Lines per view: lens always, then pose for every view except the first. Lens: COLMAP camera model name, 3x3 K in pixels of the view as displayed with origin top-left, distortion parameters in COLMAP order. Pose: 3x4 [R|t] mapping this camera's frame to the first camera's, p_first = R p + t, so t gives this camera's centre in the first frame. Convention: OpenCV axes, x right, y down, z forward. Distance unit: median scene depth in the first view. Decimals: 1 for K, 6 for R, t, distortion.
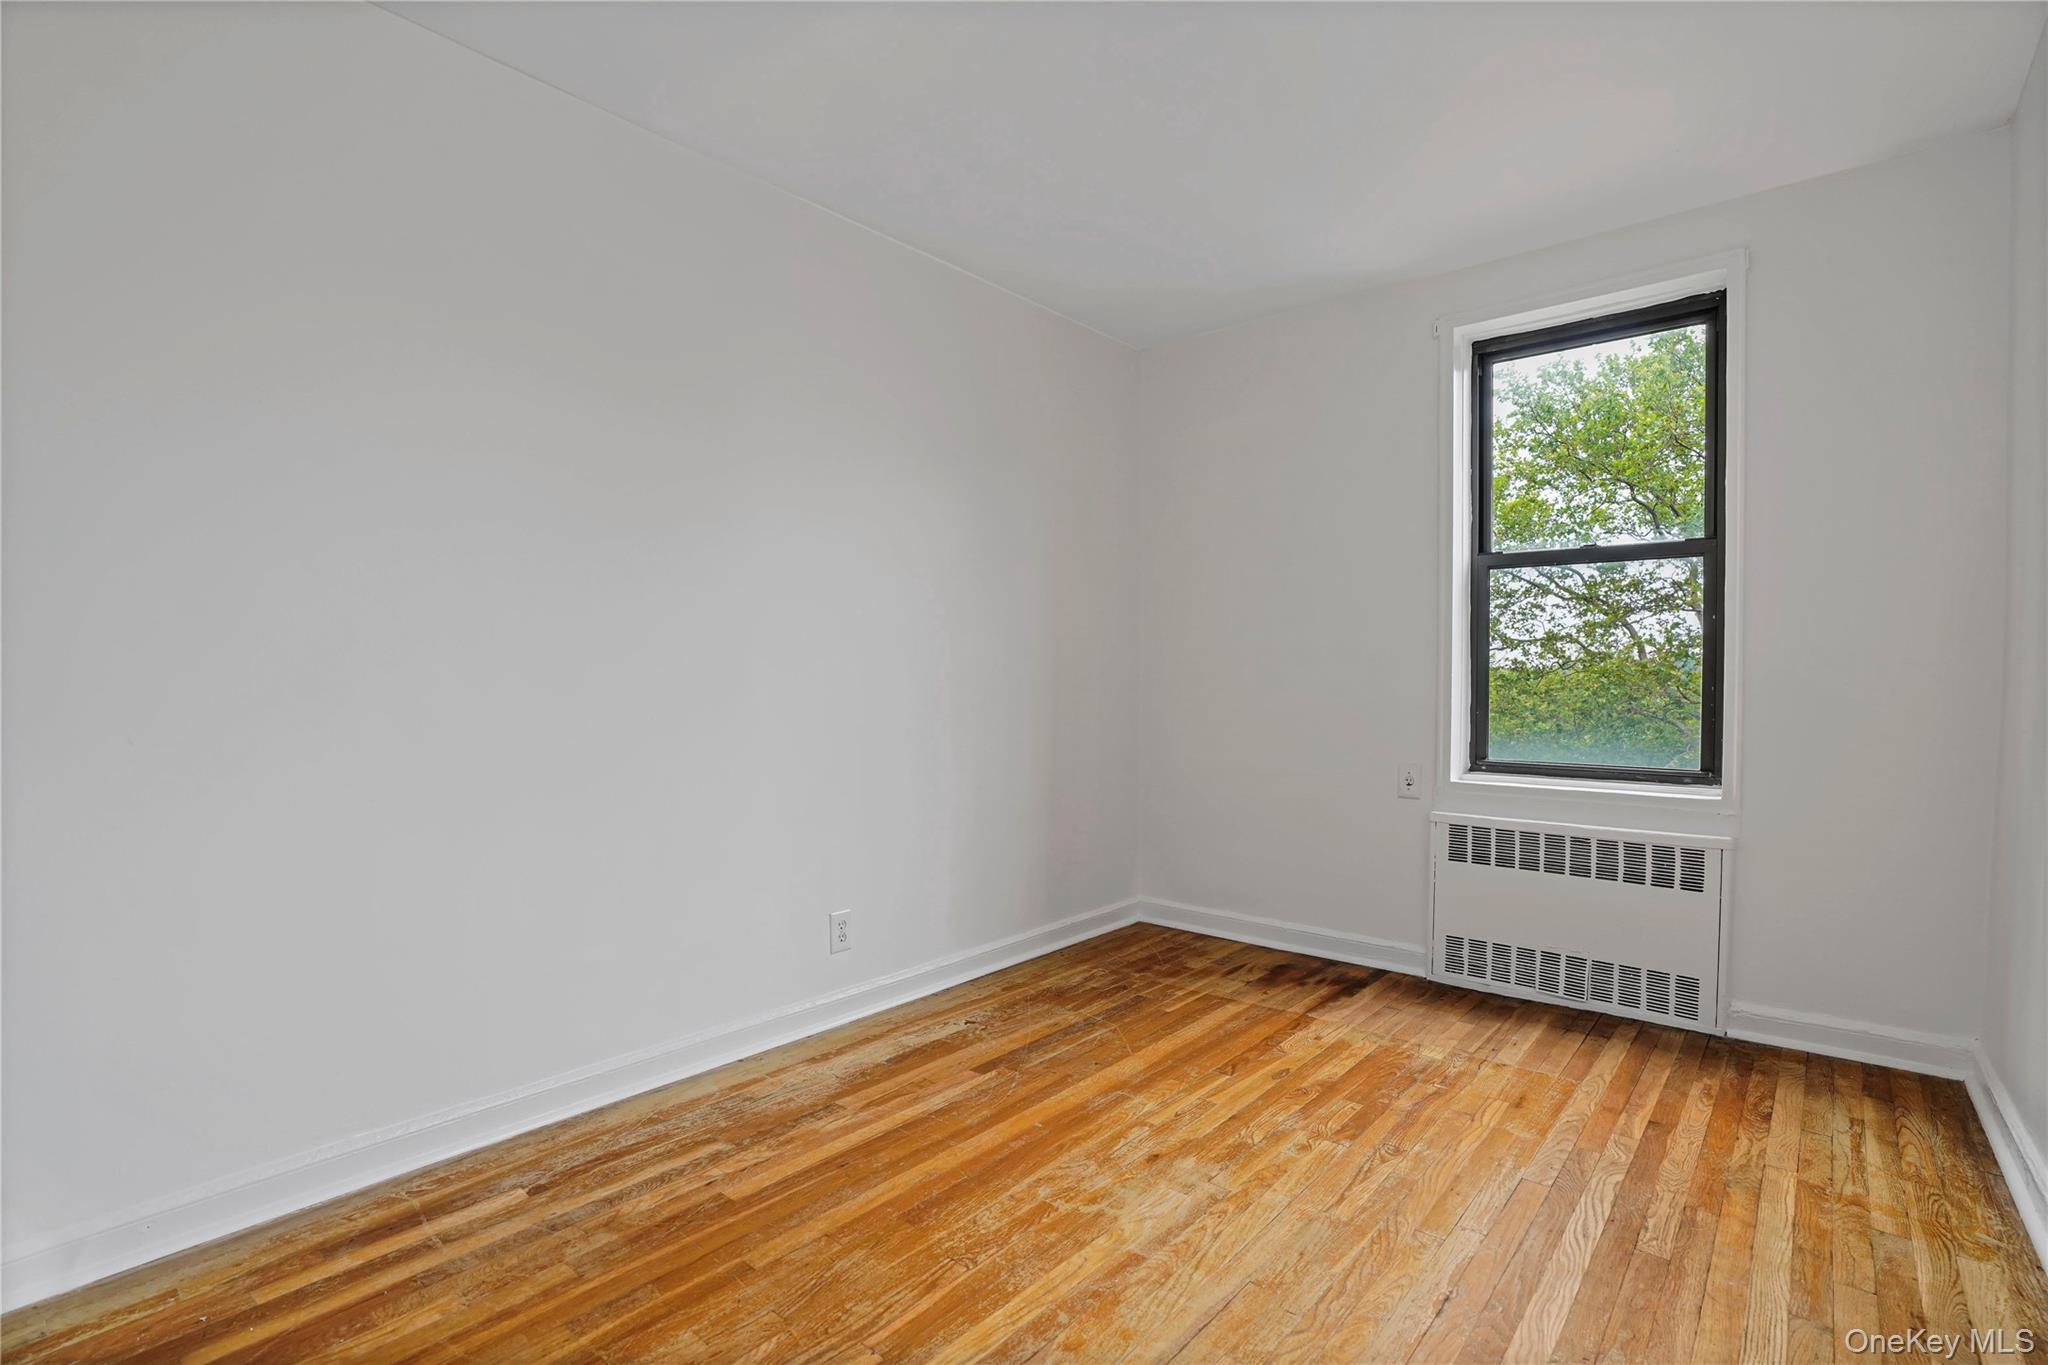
lens RADIAL K [[942.4, 0, 1037.3], [0, 942.4, 693.2], [0, 0, 1]] dist [-0.055312, 0.026909]
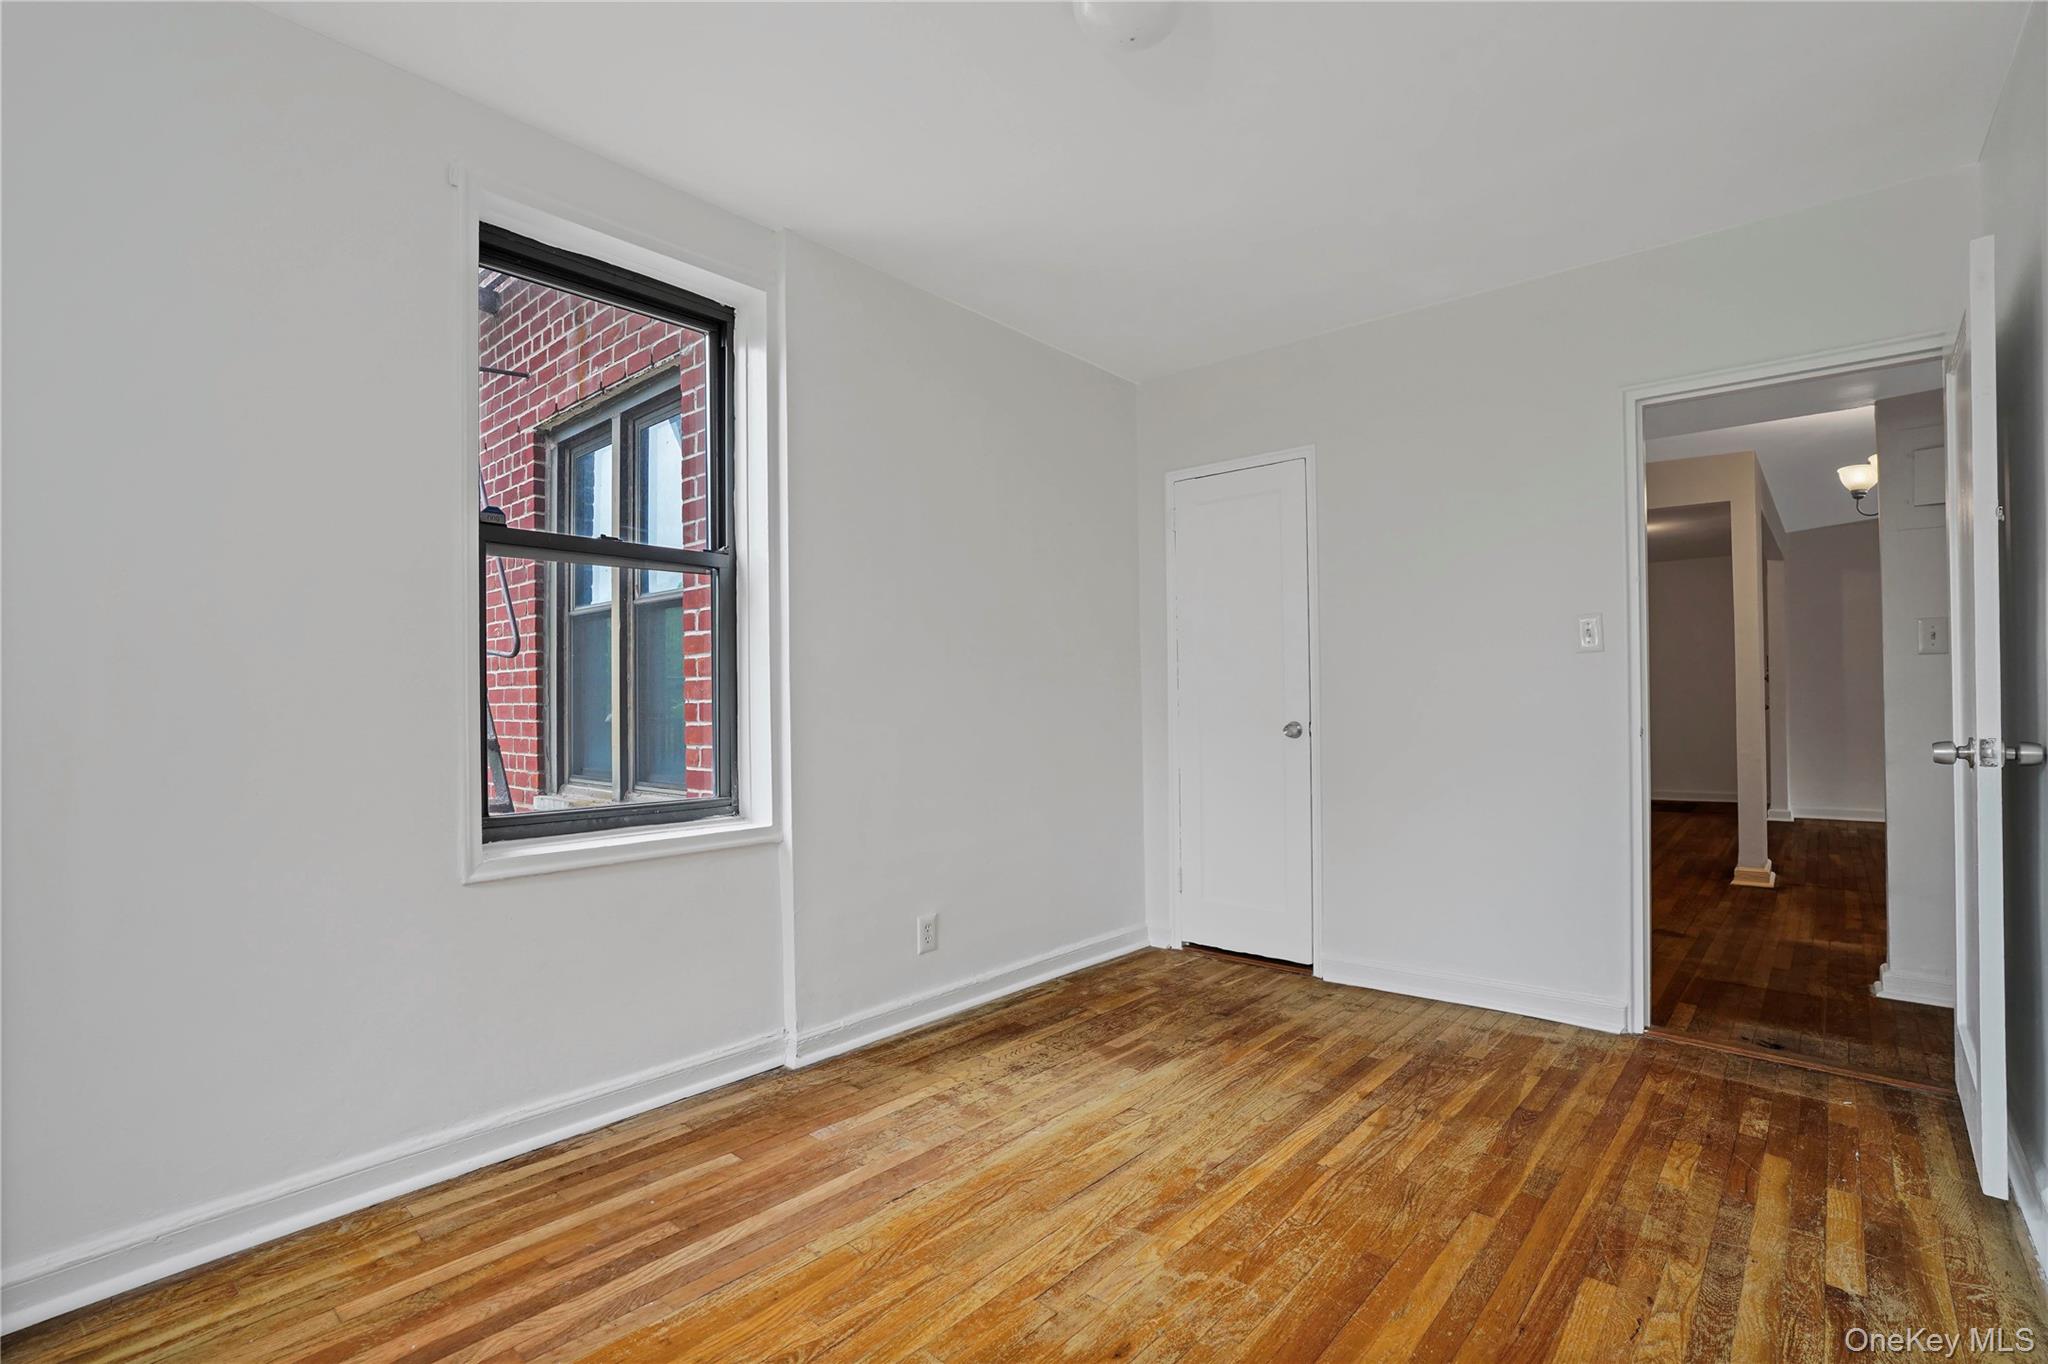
lens RADIAL K [[942.4, 0, 1037.3], [0, 942.4, 692.7], [0, 0, 1]] dist [-0.055312, 0.026909]
pose [[-0.999937, 0.003103, 0.010833, 0.150155], [0.003148, 0.999987, 0.004082, -0.022388], [-0.010820, 0.004116, -0.999933, 1.428544]]
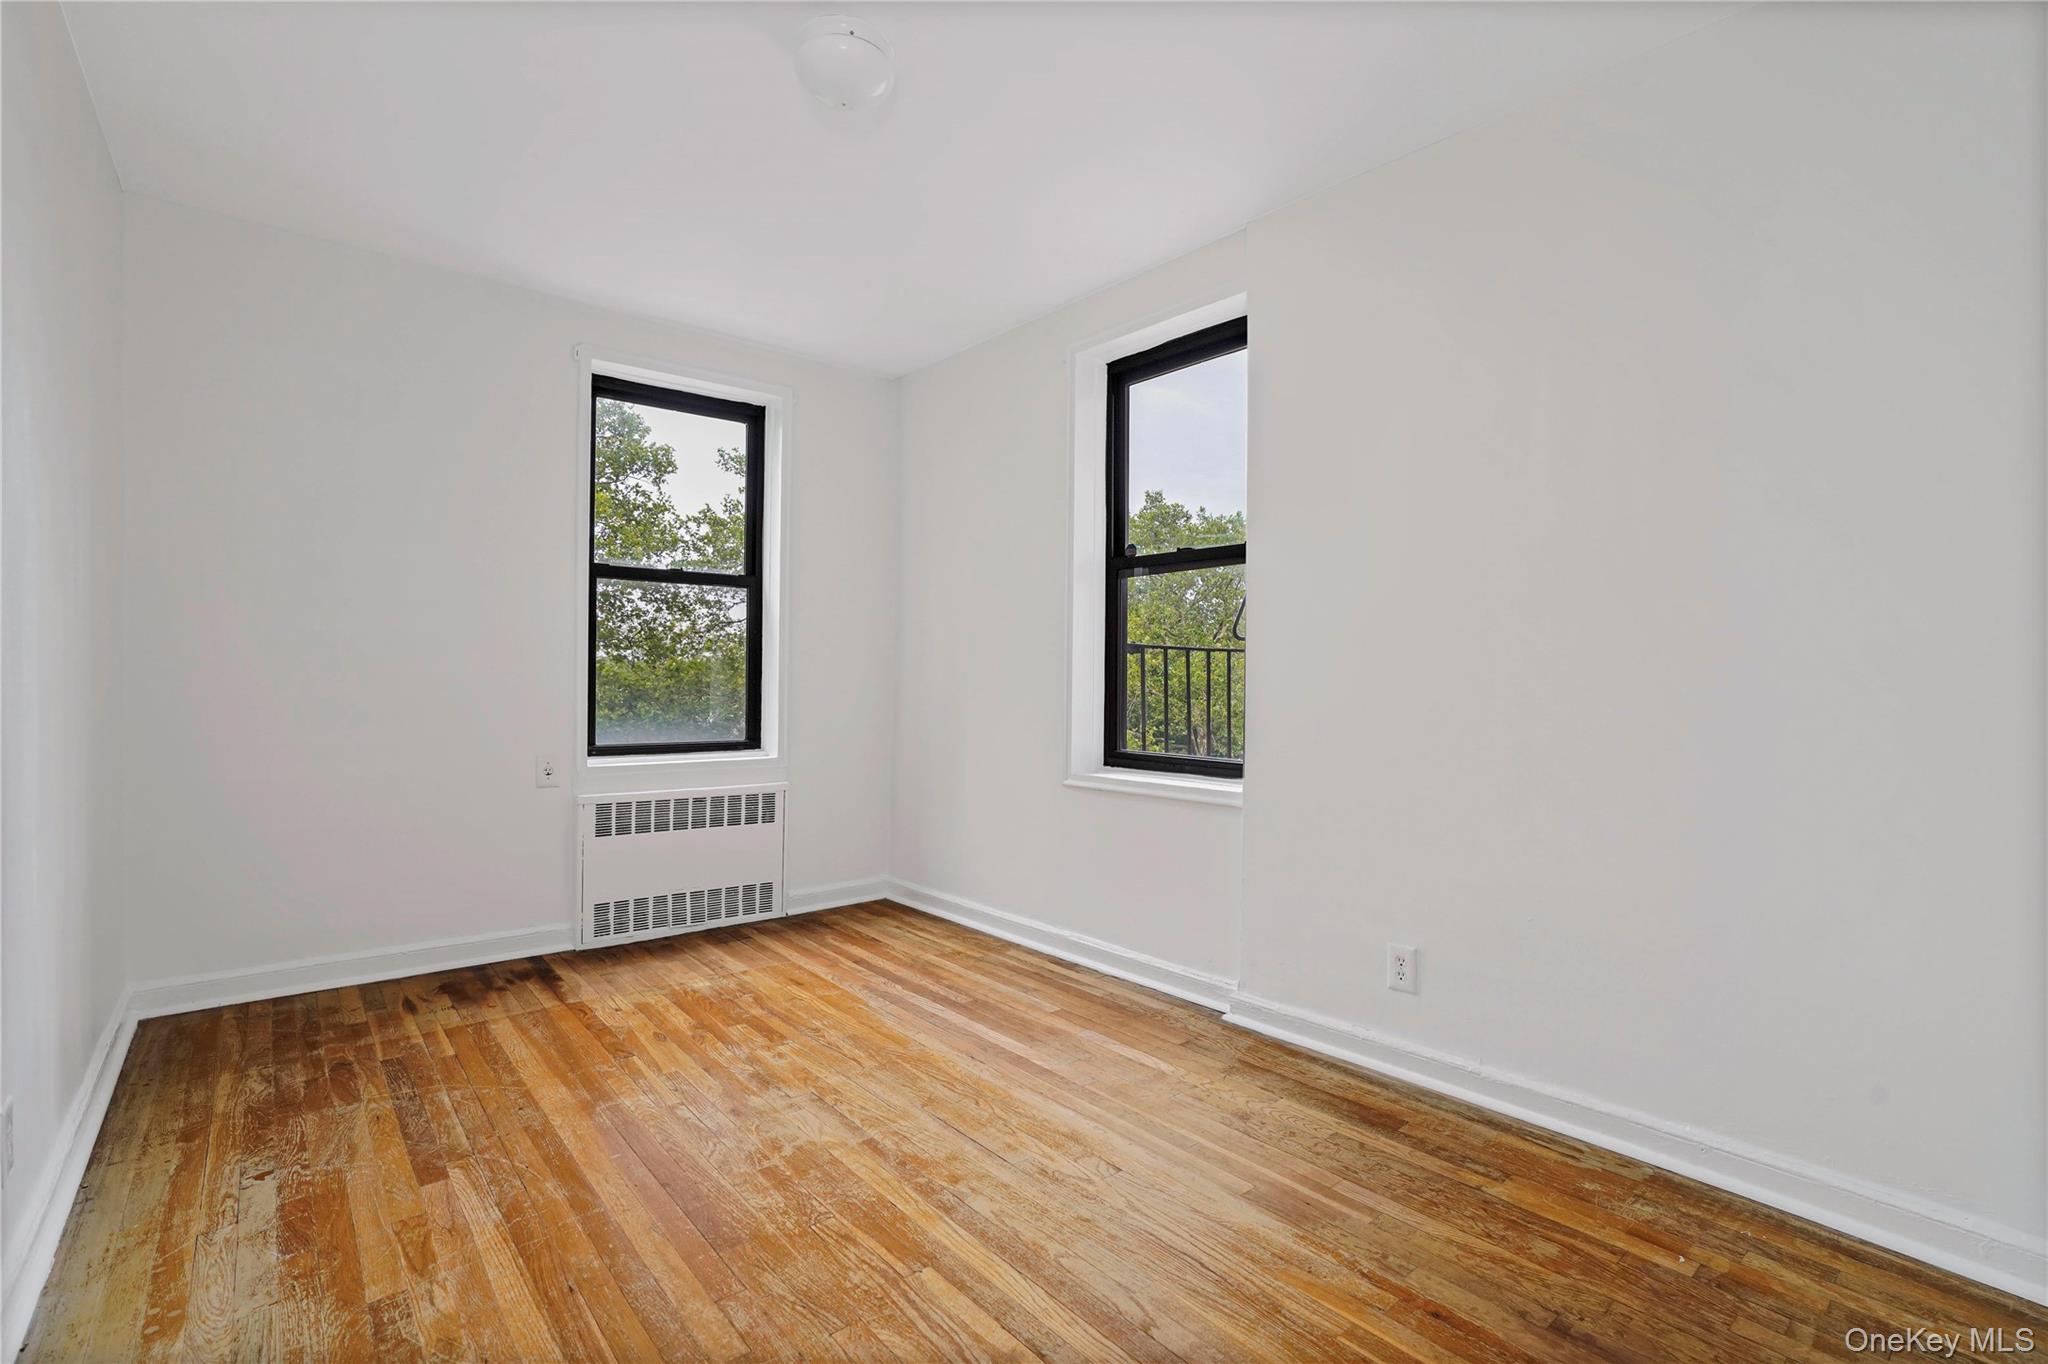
lens RADIAL K [[942.4, 0, 1037.3], [0, 942.4, 692.7], [0, 0, 1]] dist [-0.055312, 0.026909]
pose [[0.160930, -0.014368, 0.986861, -0.732544], [0.006433, 0.999888, 0.013508, -0.004708], [-0.986945, 0.004175, 0.161005, 0.389773]]
